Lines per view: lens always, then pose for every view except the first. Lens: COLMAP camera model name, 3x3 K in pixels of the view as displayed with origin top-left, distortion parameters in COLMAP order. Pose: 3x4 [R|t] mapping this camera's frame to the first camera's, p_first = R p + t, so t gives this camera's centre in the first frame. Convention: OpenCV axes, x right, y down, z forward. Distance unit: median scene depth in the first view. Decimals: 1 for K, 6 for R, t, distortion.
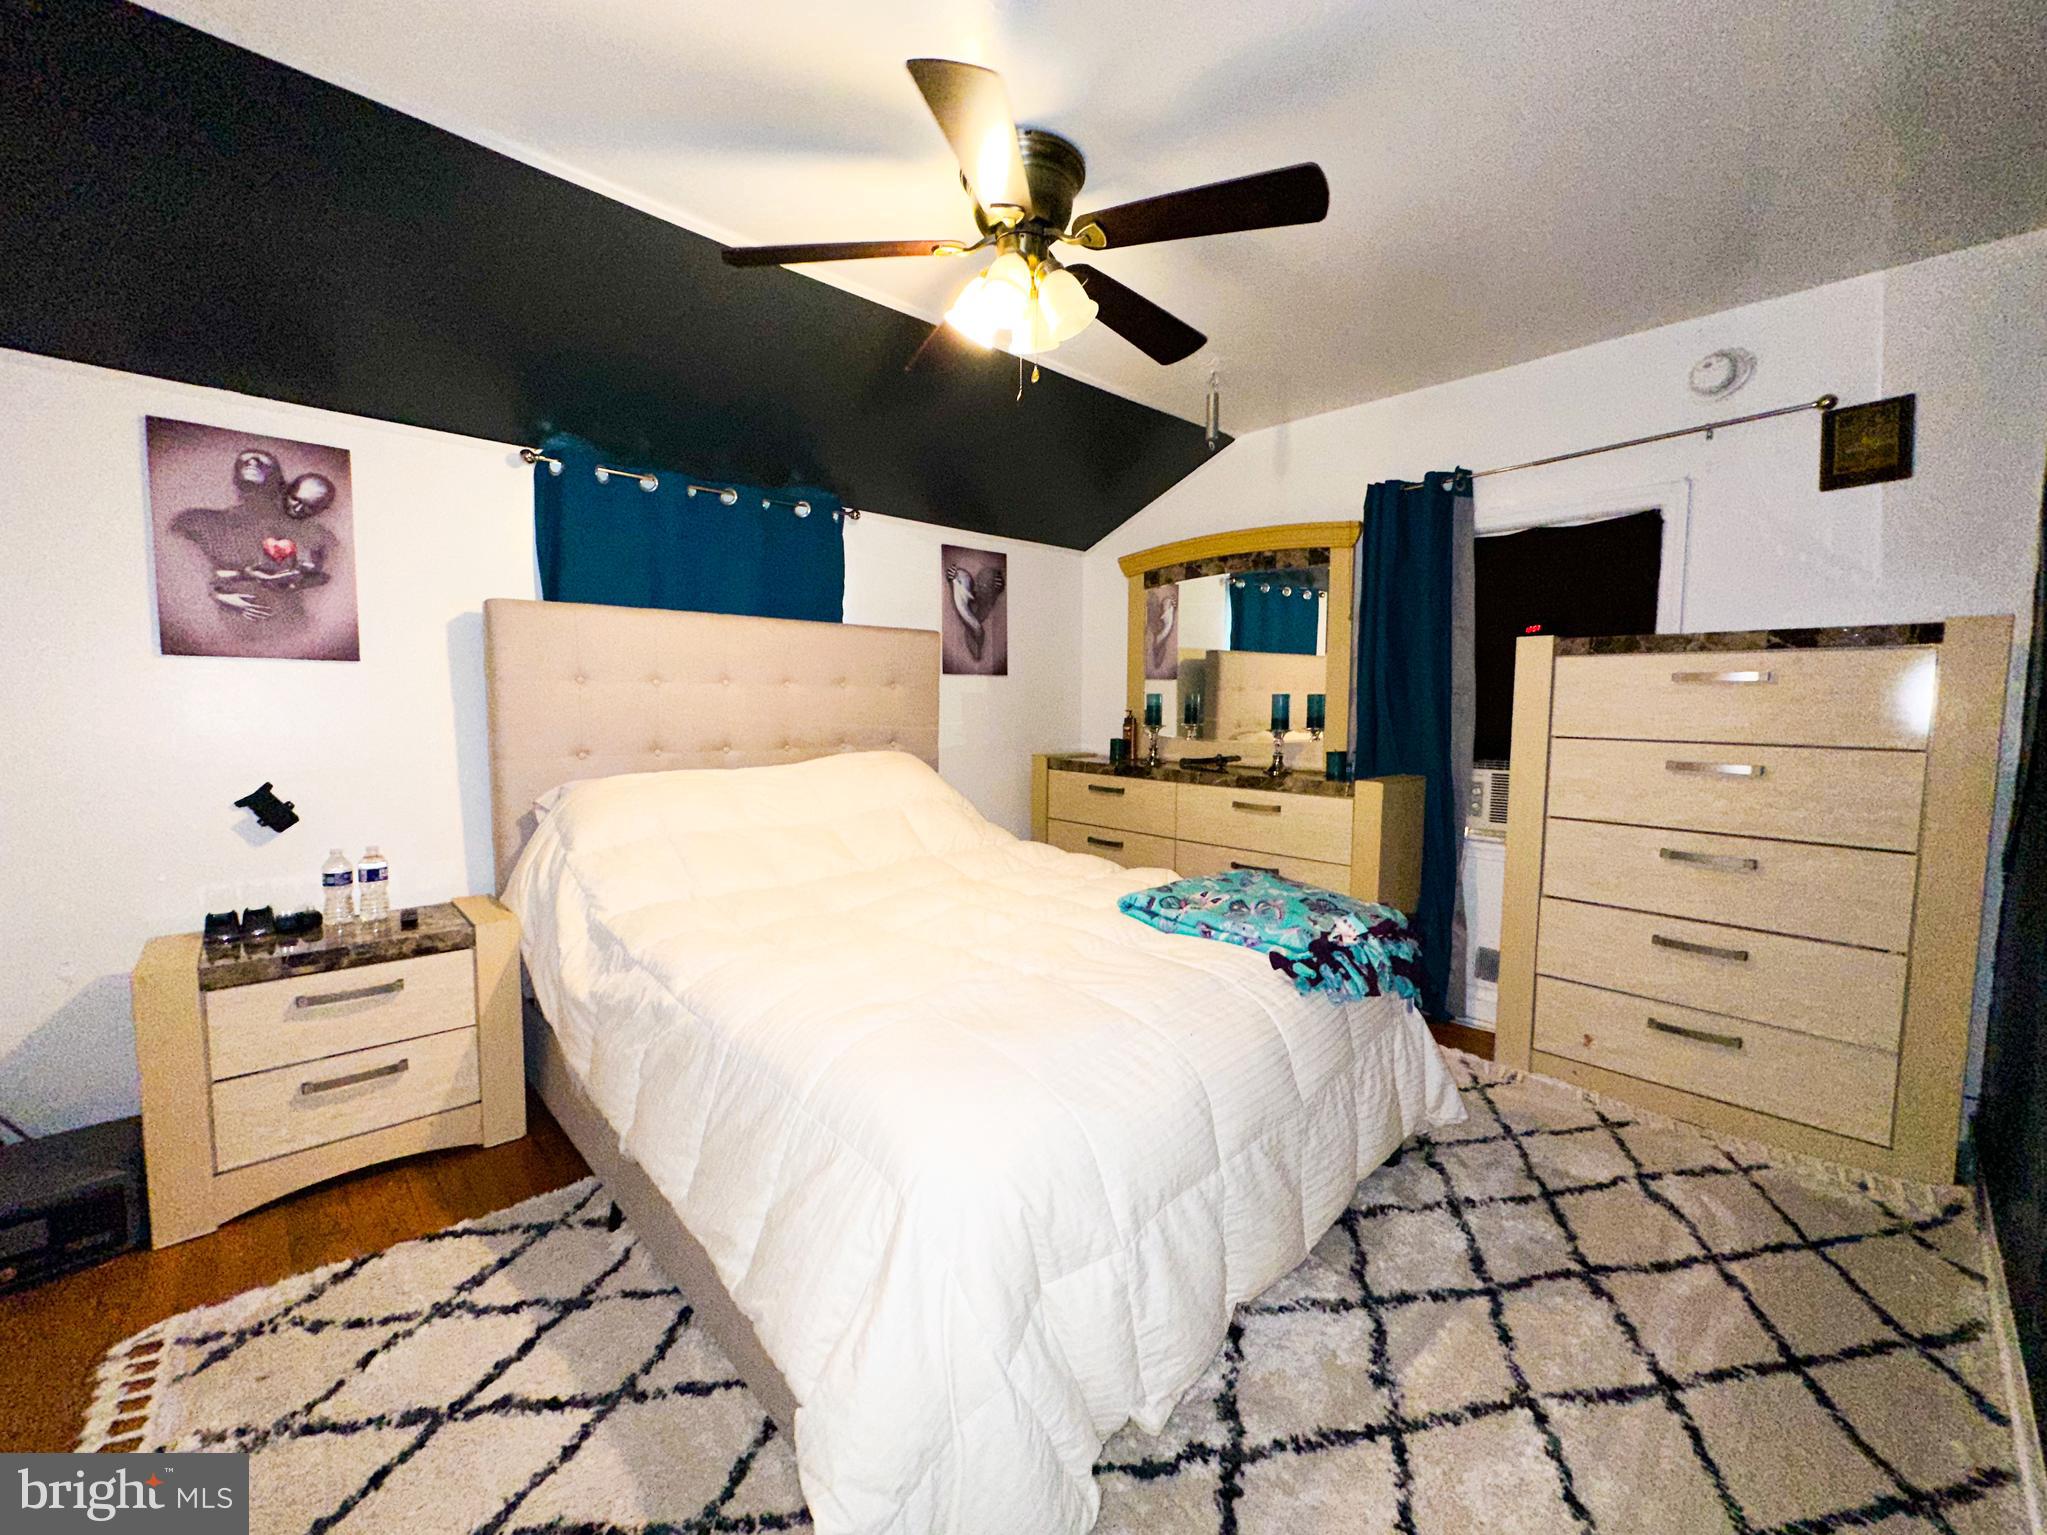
lens RADIAL K [[819.3, 0, 1039.2], [0, 819.3, 762.6], [0, 0, 1]] dist [-0.001803, 0.001528]
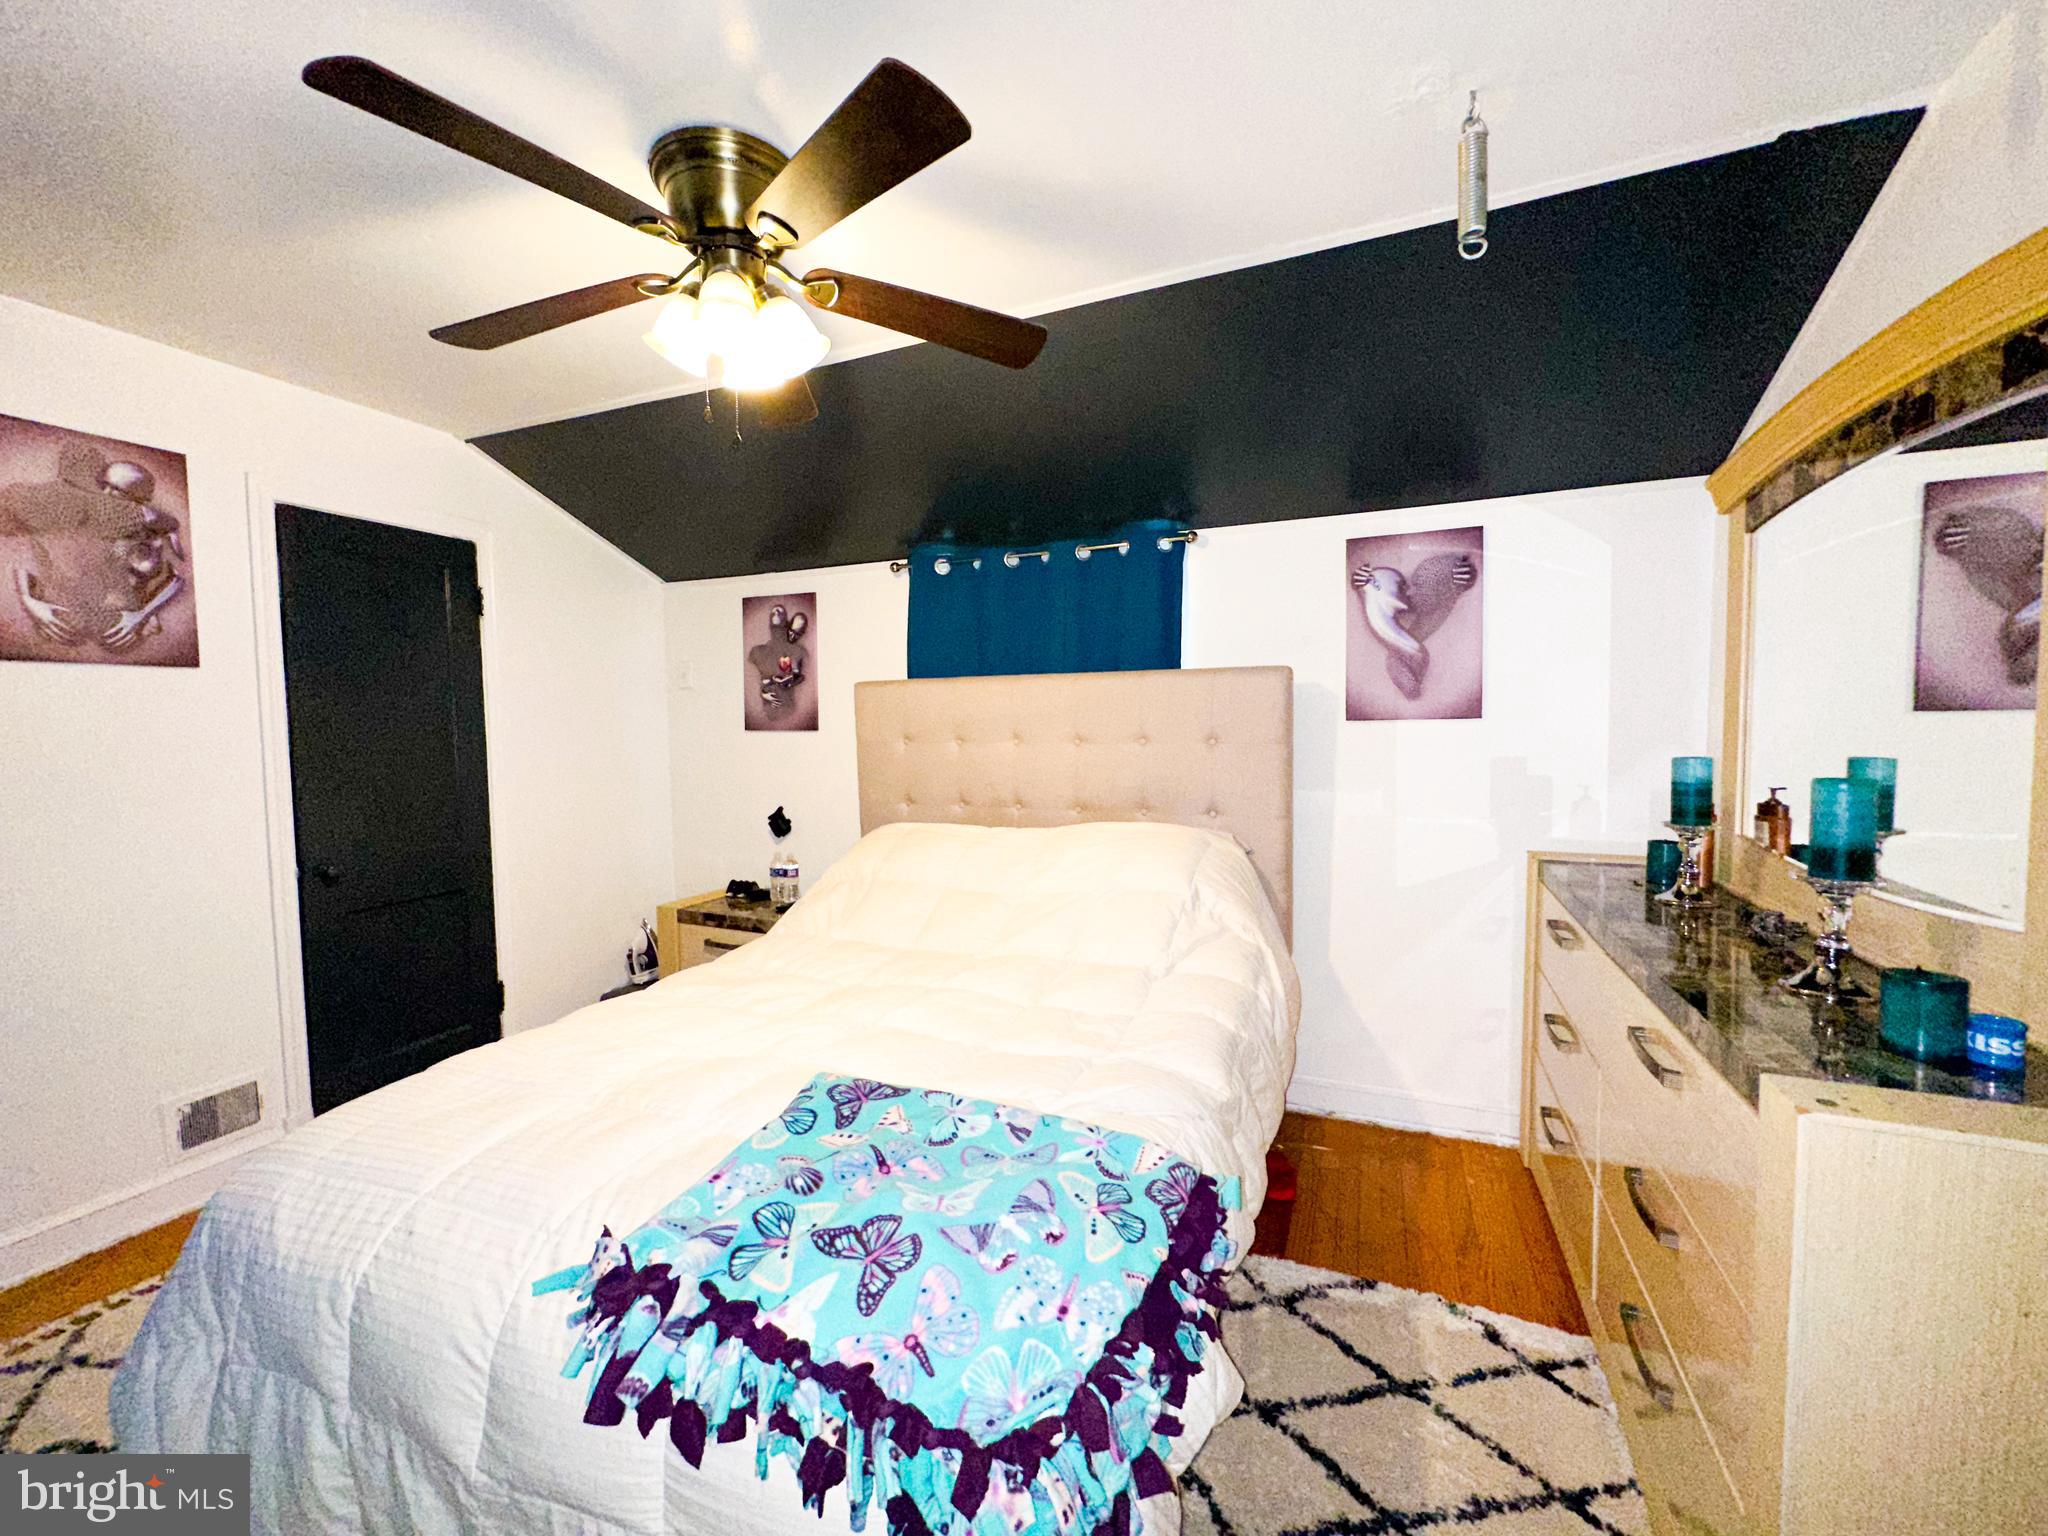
lens RADIAL K [[819.7, 0, 1034.5], [0, 819.7, 773.2], [0, 0, 1]] dist [-0.001803, 0.001528]
pose [[0.372482, 0.038740, -0.927231, 0.669378], [-0.067122, 0.997636, 0.014718, -0.089122], [0.925609, 0.056755, 0.374202, 0.760216]]
